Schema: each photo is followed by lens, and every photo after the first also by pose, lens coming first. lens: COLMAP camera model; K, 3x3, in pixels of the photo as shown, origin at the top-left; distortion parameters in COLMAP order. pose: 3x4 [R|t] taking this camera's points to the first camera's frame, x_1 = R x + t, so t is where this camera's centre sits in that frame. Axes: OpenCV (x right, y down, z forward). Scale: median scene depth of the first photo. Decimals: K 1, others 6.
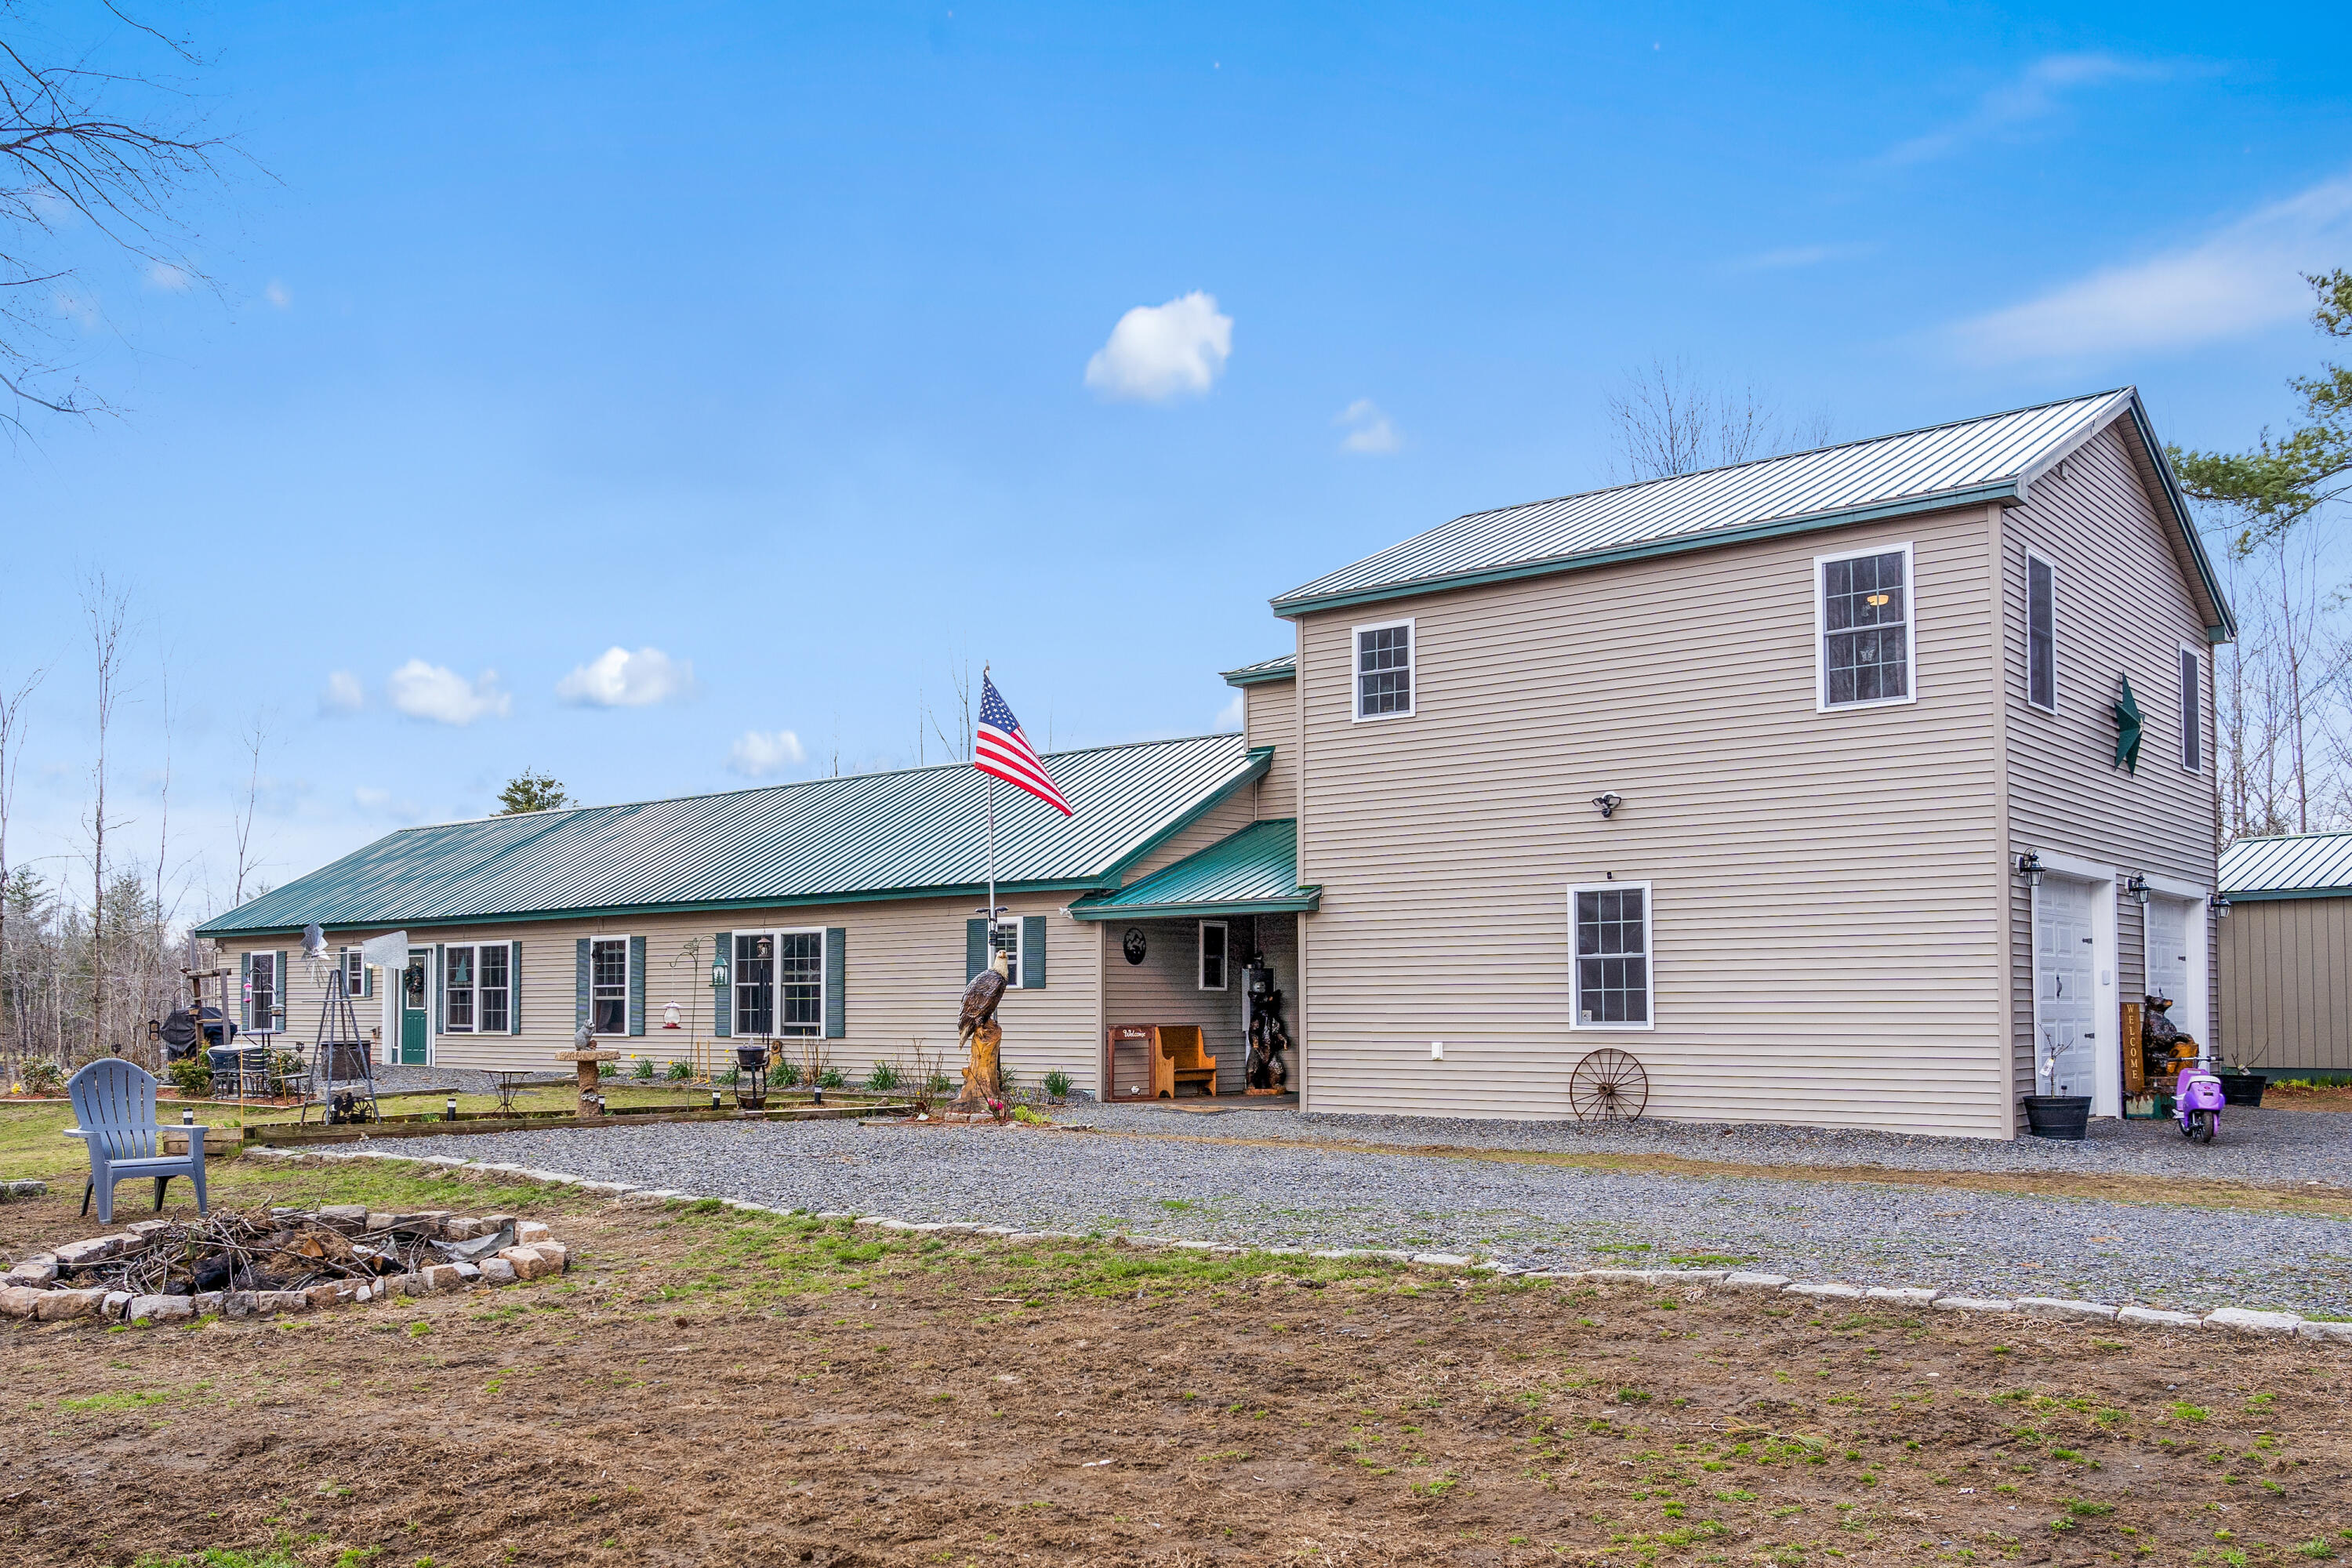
lens RADIAL K [[1975.3, 0, 1117.3], [0, 1975.3, 793.3], [0, 0, 1]] dist [0.048721, 0.002302]
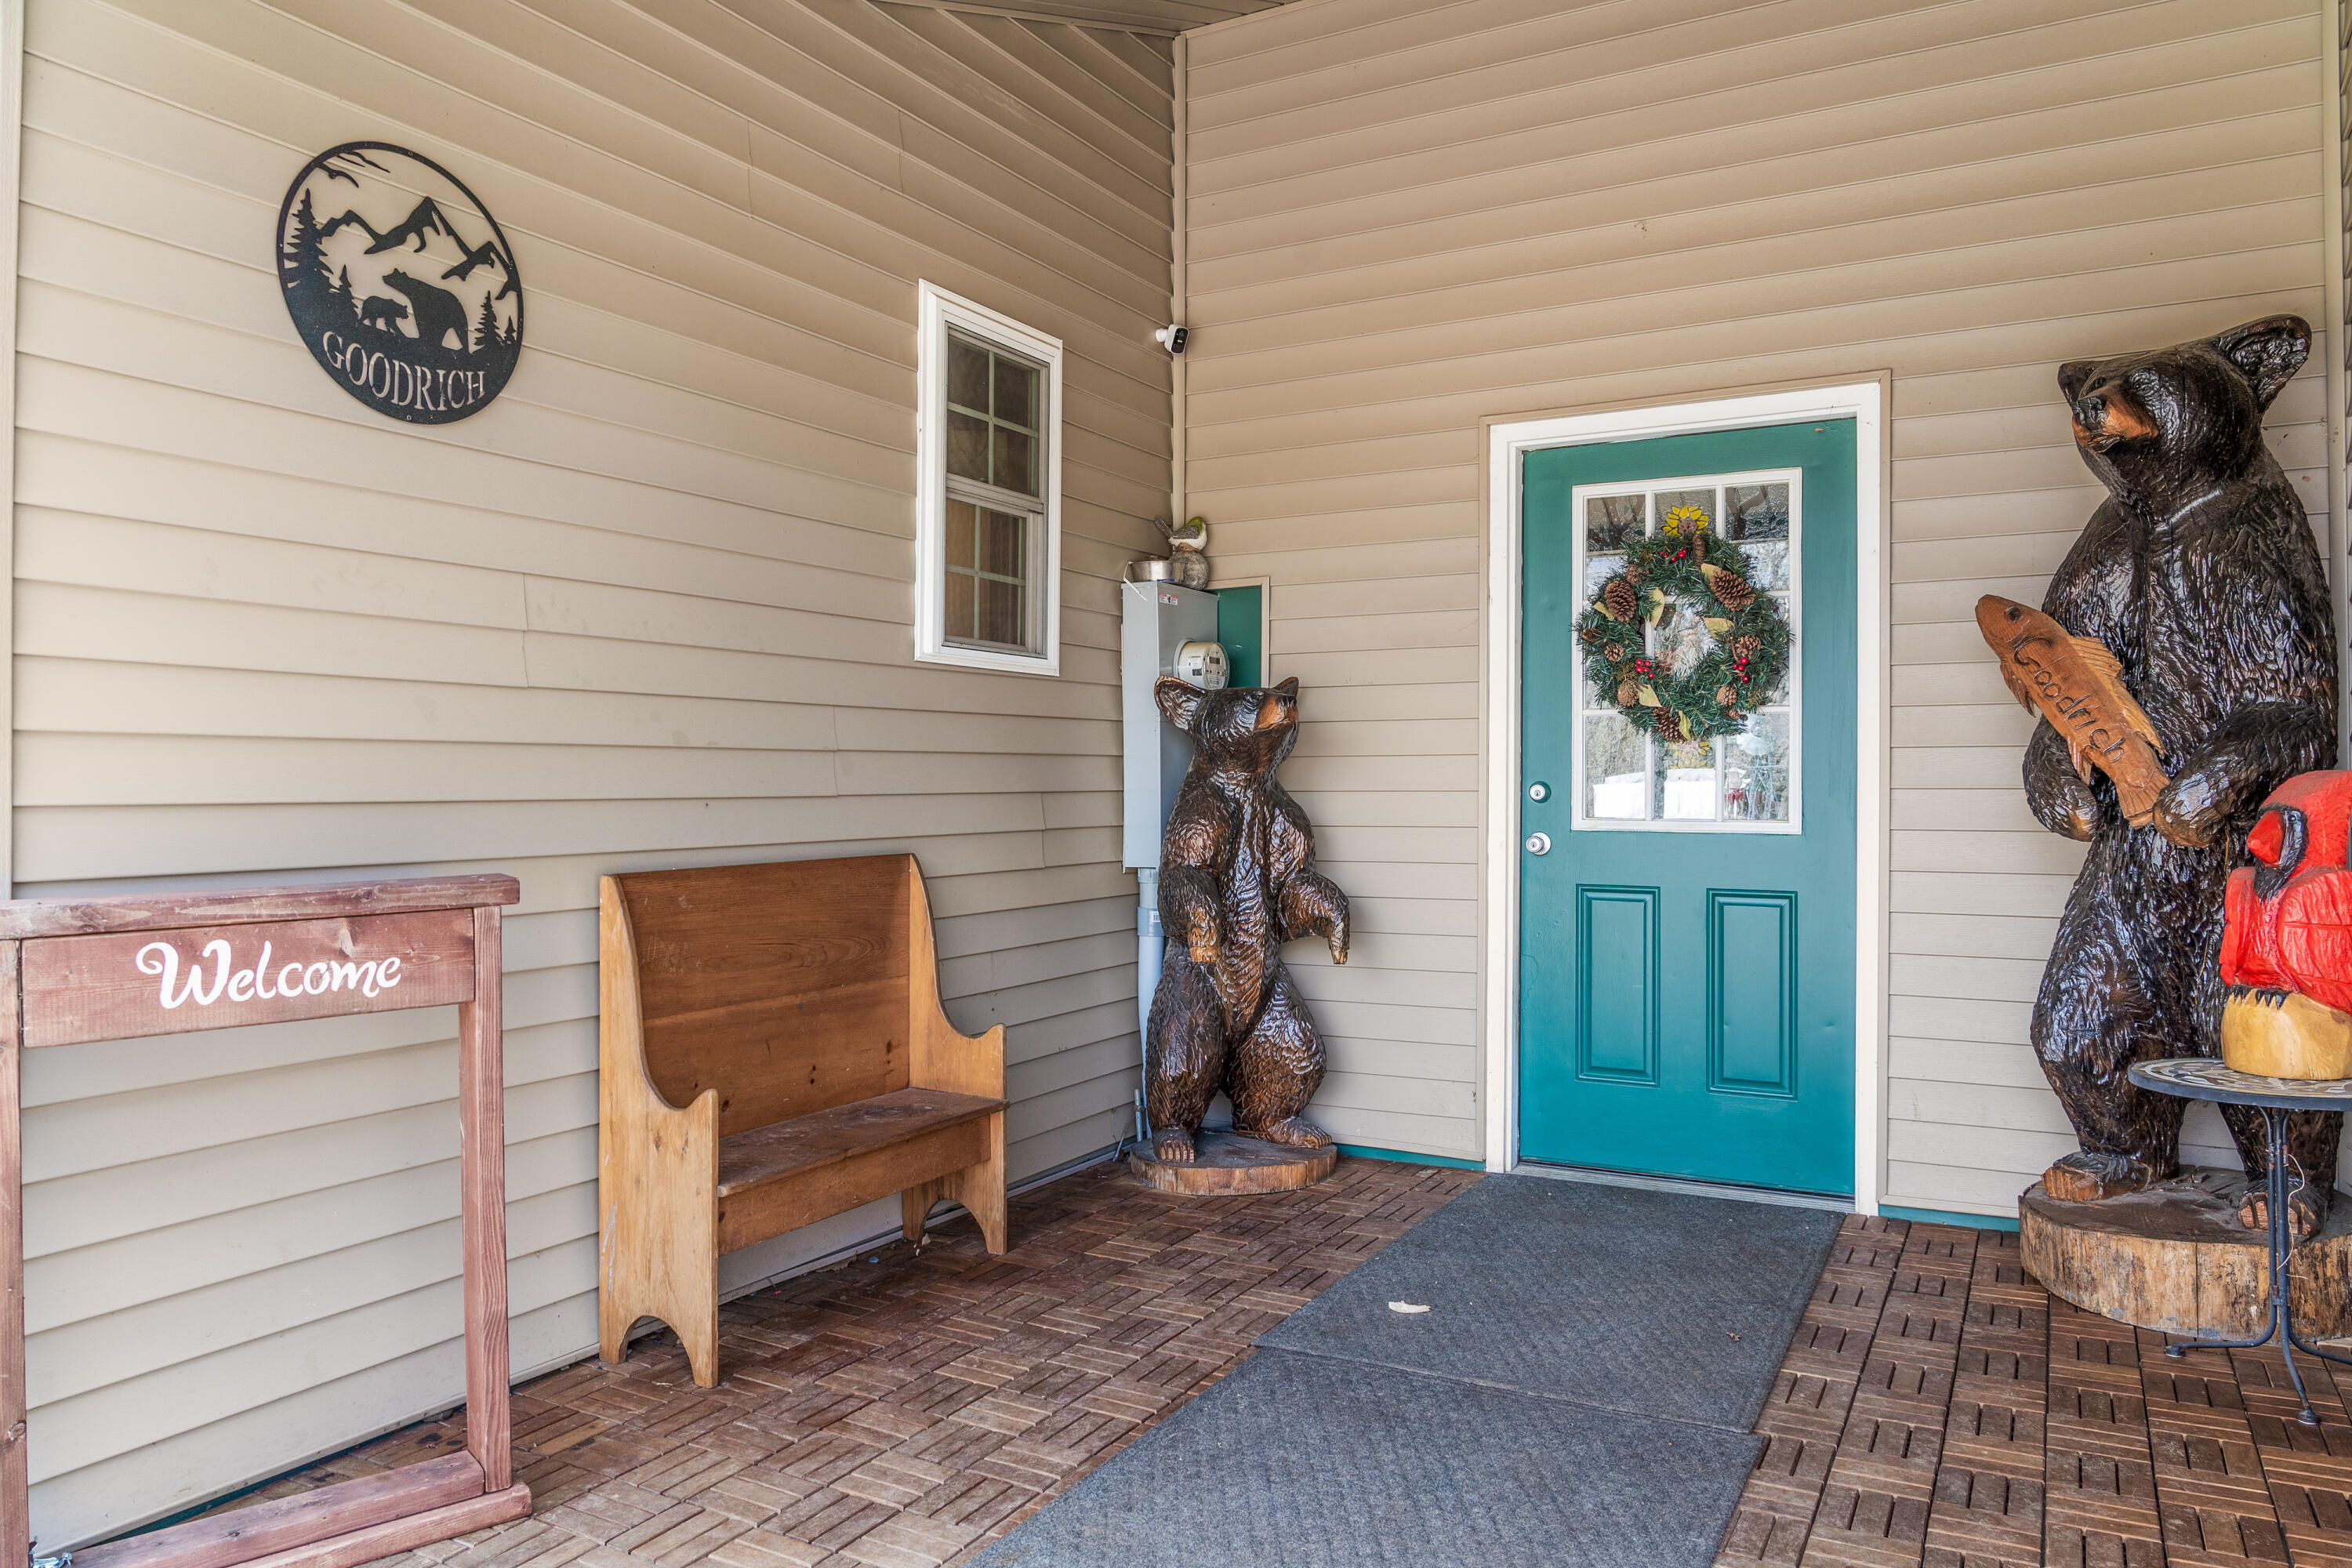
lens RADIAL K [[1610.9, 0, 1192.7], [0, 1610.9, 782.1], [0, 0, 1]] dist [-0.009159, 0.002756]
pose [[0.982549, 0.003034, 0.185982, 0.039727], [-0.023584, 0.993830, 0.108381, 0.095791], [-0.184505, -0.110875, 0.976557, 0.863399]]
